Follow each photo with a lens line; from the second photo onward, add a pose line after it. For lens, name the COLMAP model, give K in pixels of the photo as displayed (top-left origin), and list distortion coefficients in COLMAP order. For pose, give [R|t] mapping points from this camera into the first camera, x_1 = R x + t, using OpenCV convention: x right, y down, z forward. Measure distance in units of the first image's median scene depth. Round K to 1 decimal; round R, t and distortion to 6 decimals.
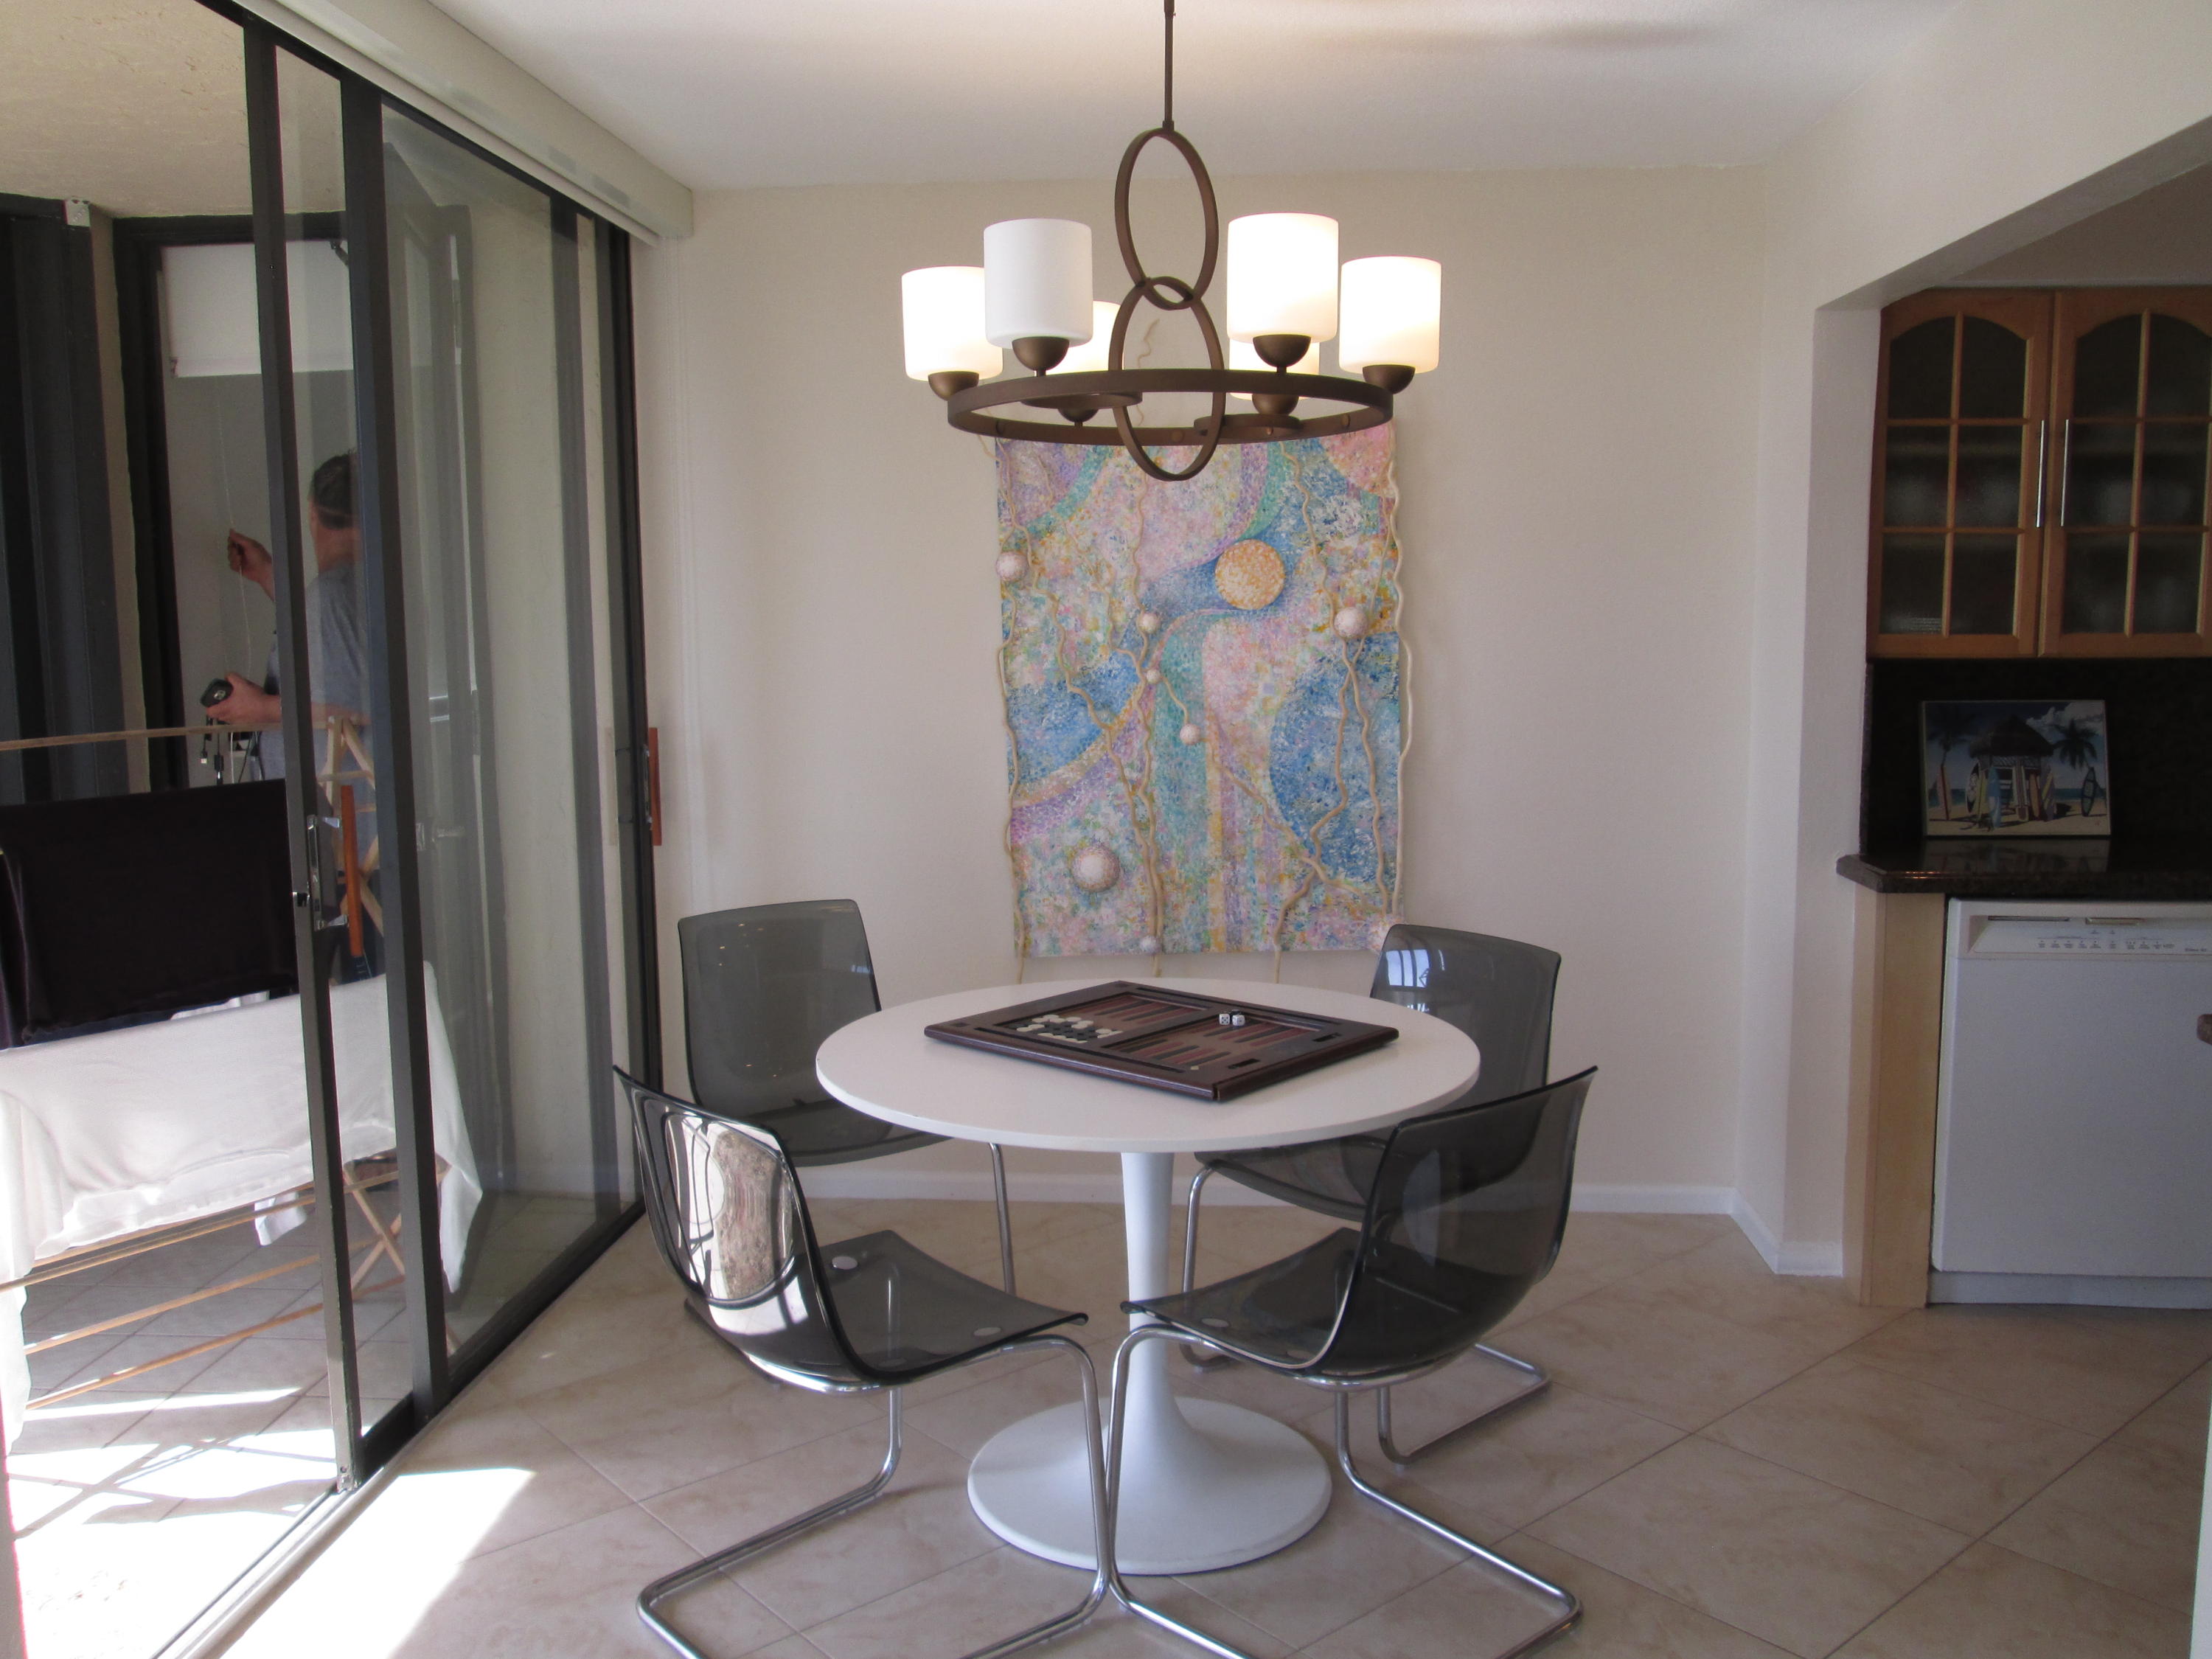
lens RADIAL K [[1831.8, 0, 1099.4], [0, 1831.8, 820.5], [0, 0, 1]] dist [-0.055935, 0.029228]
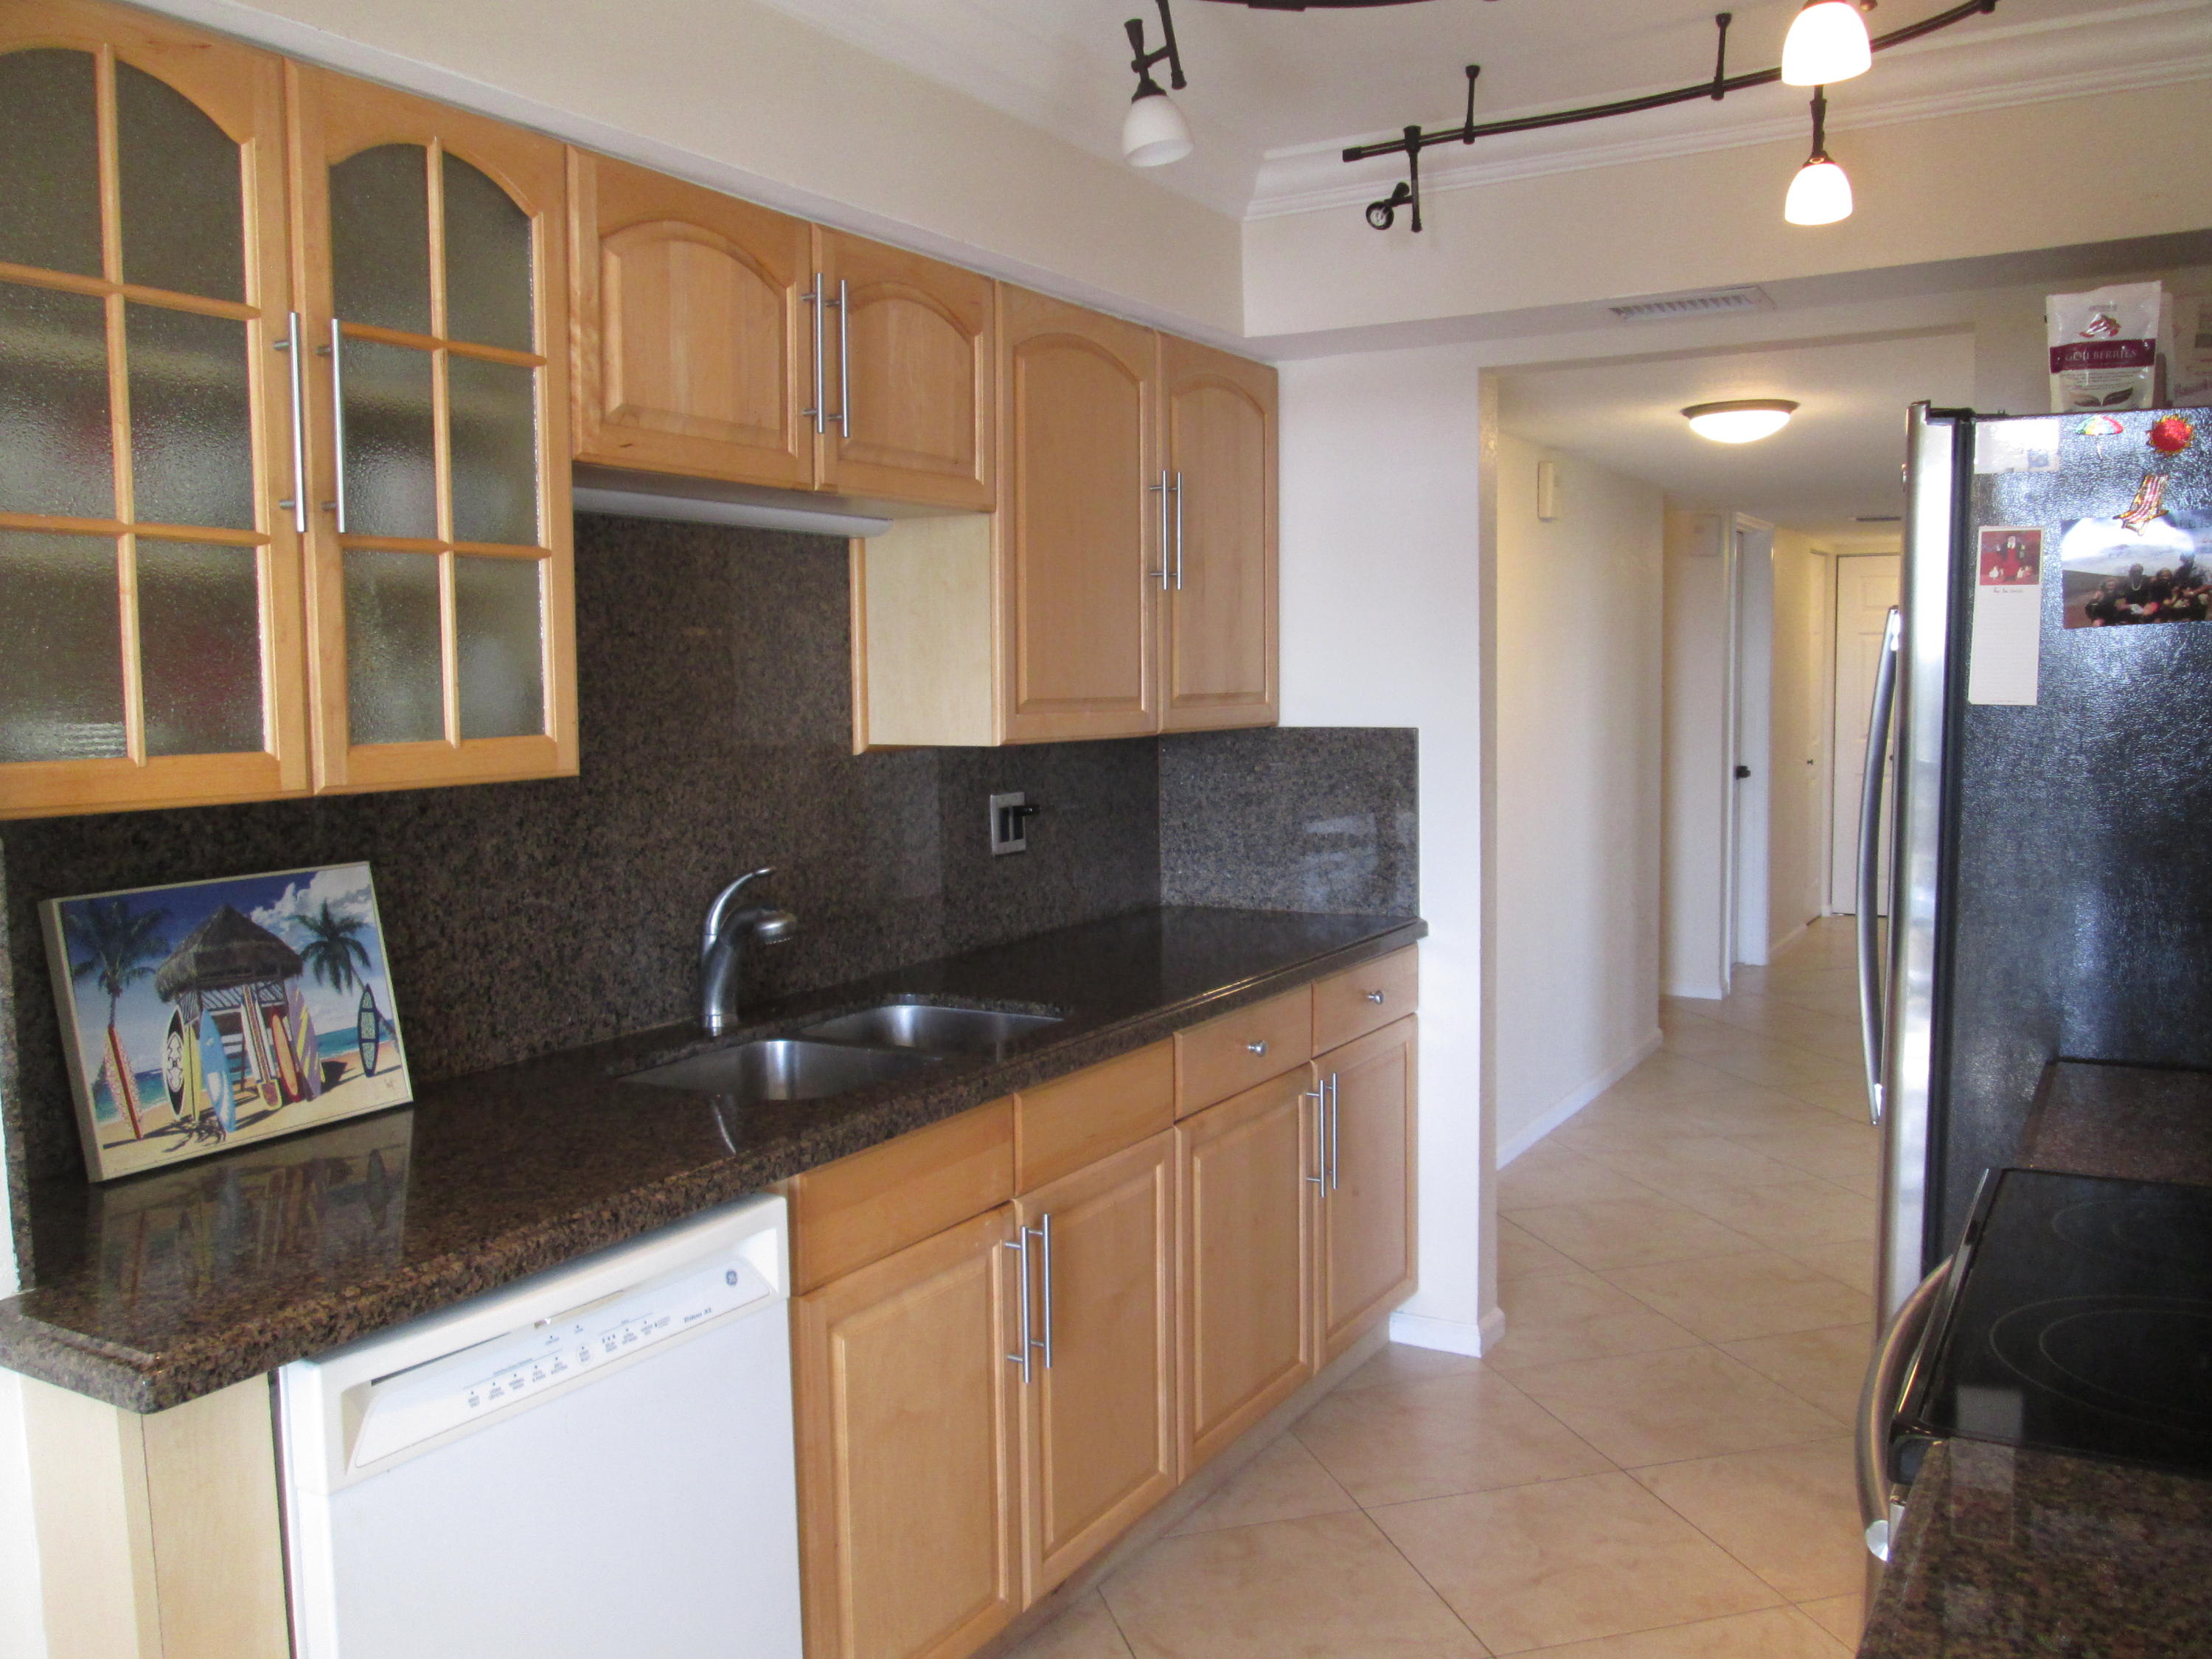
lens RADIAL K [[1831.8, 0, 1099.4], [0, 1831.8, 820.5], [0, 0, 1]] dist [-0.055935, 0.029228]
pose [[0.441778, -0.069293, 0.894444, 0.157791], [0.119689, 0.992652, 0.017785, -0.062387], [-0.889104, 0.099198, 0.446826, 0.550779]]
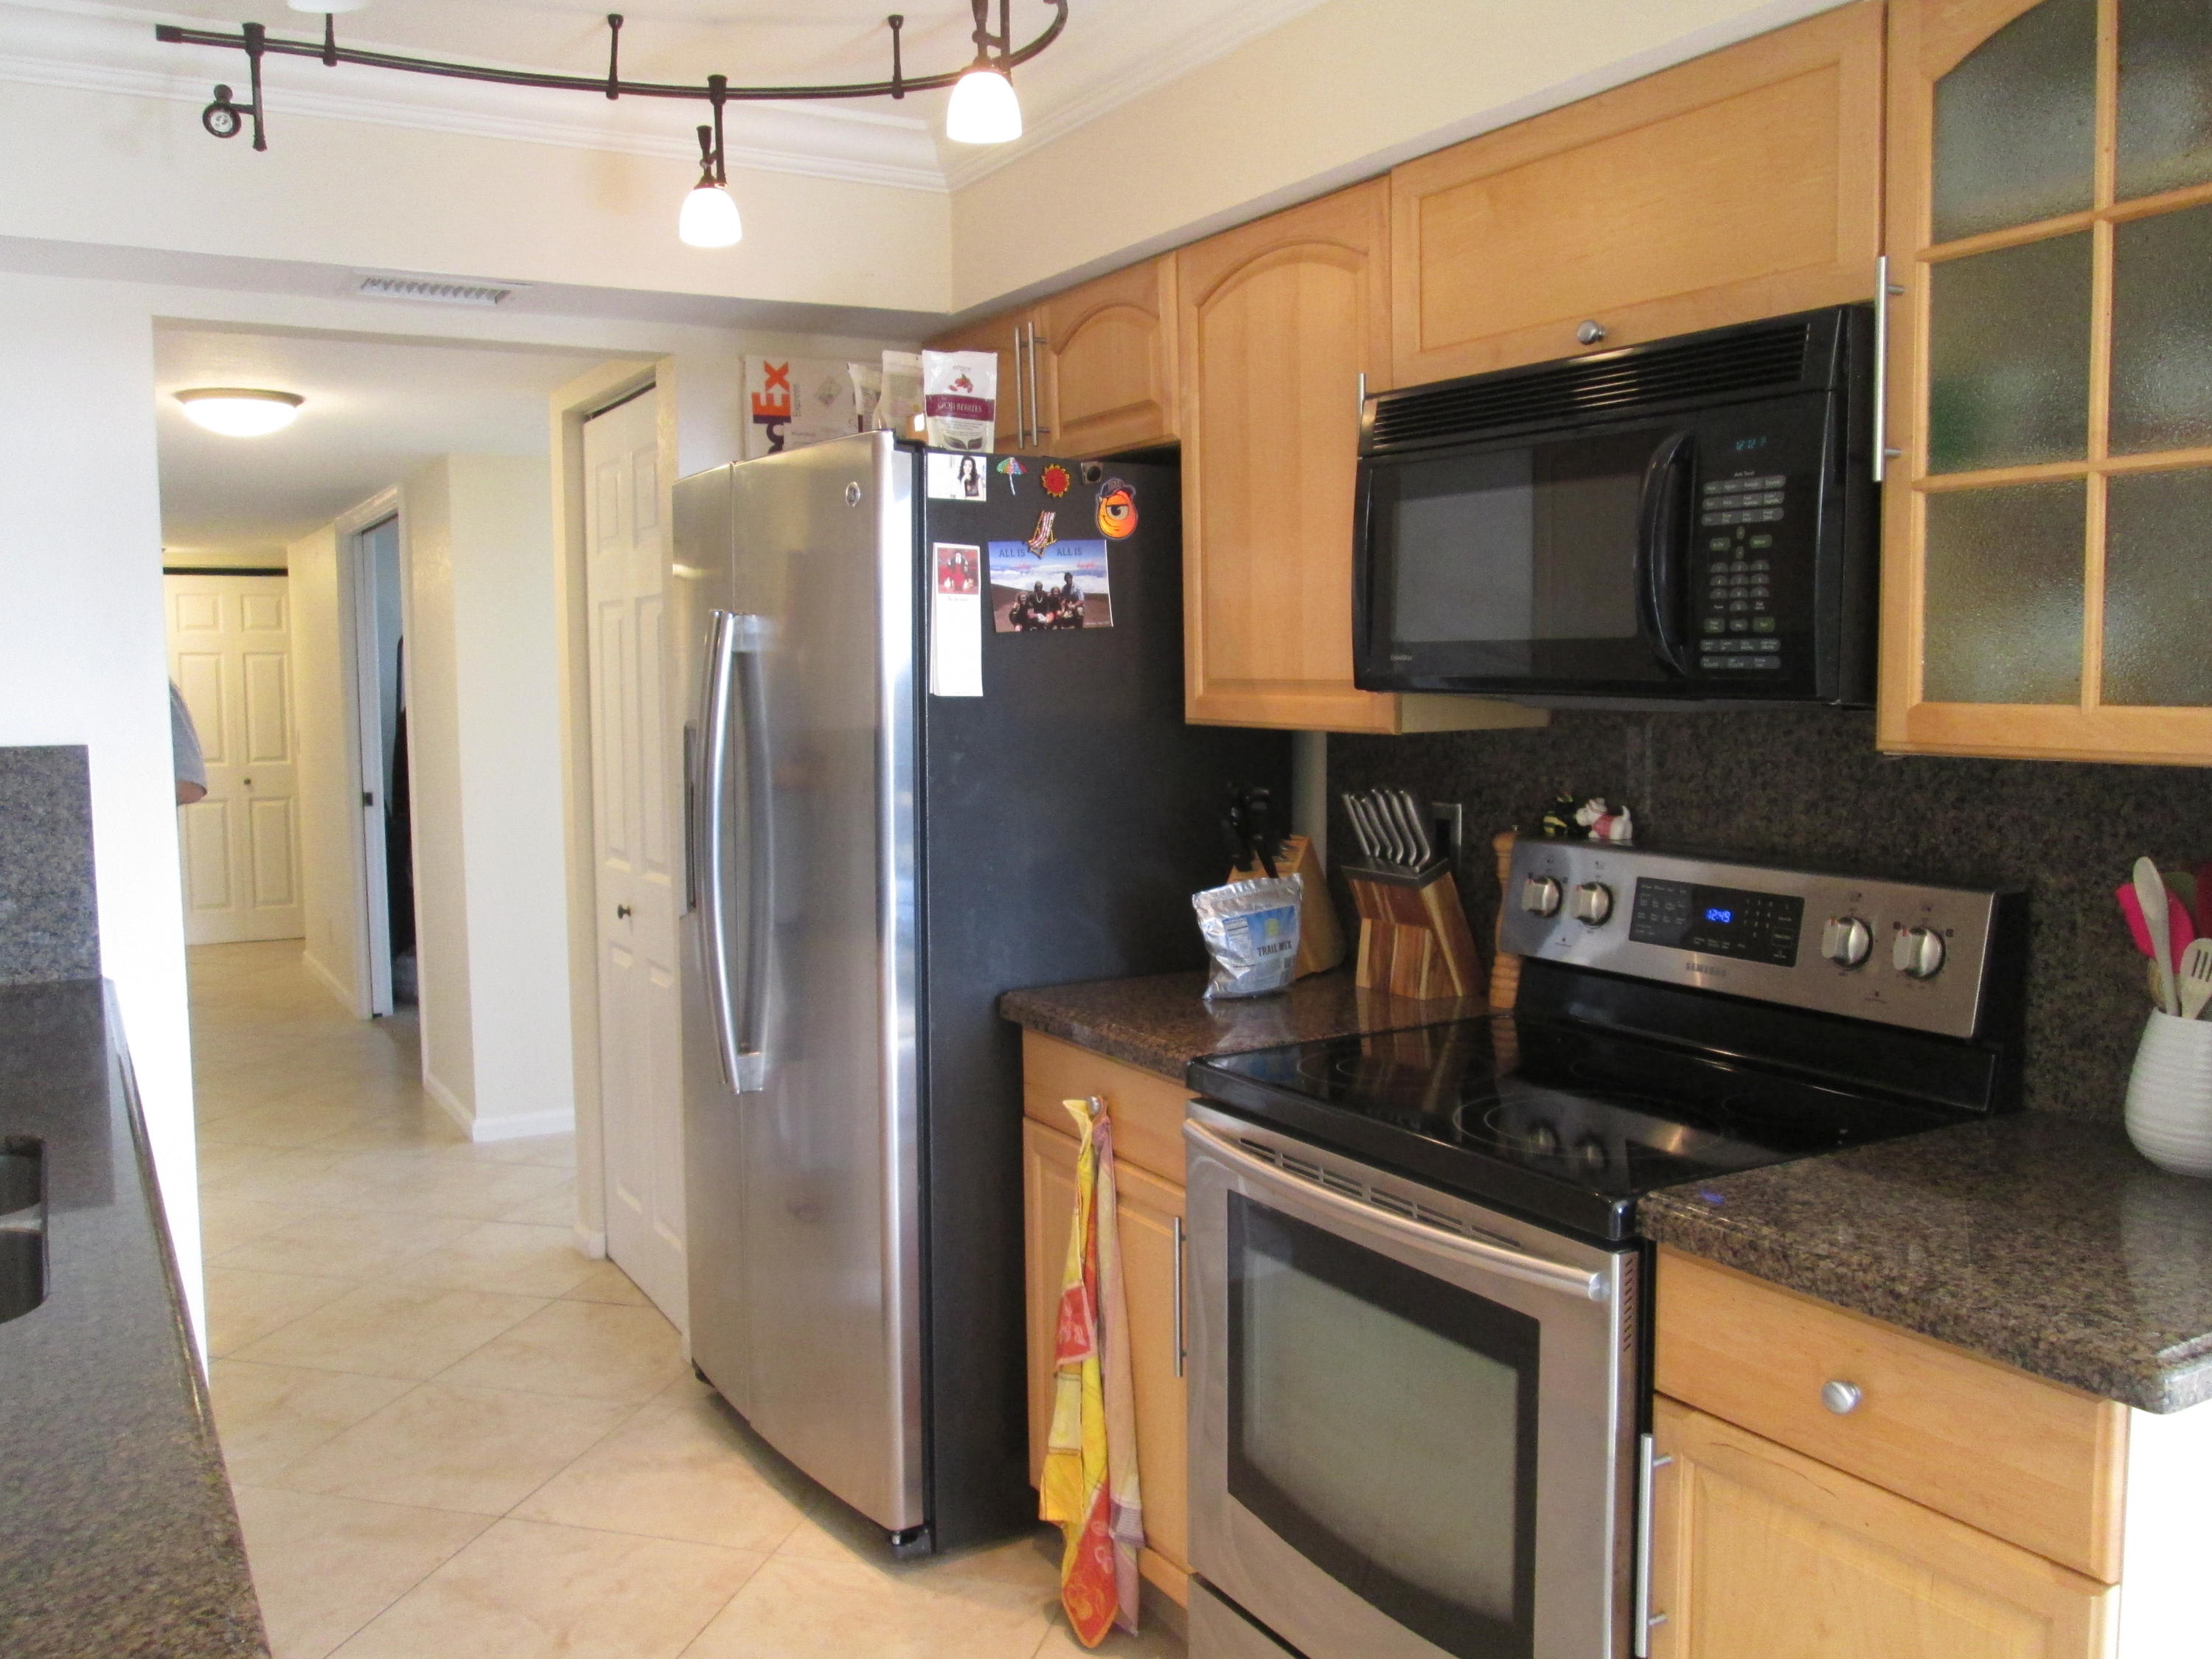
lens RADIAL K [[1851.7, 0, 1106.0], [0, 1851.7, 829.5], [0, 0, 1]] dist [-0.051218, 0.005156]
pose [[-0.574036, -0.054327, 0.817026, 0.269670], [0.115414, 0.982467, 0.146417, -0.157560], [-0.810655, 0.178345, -0.557702, 1.426792]]
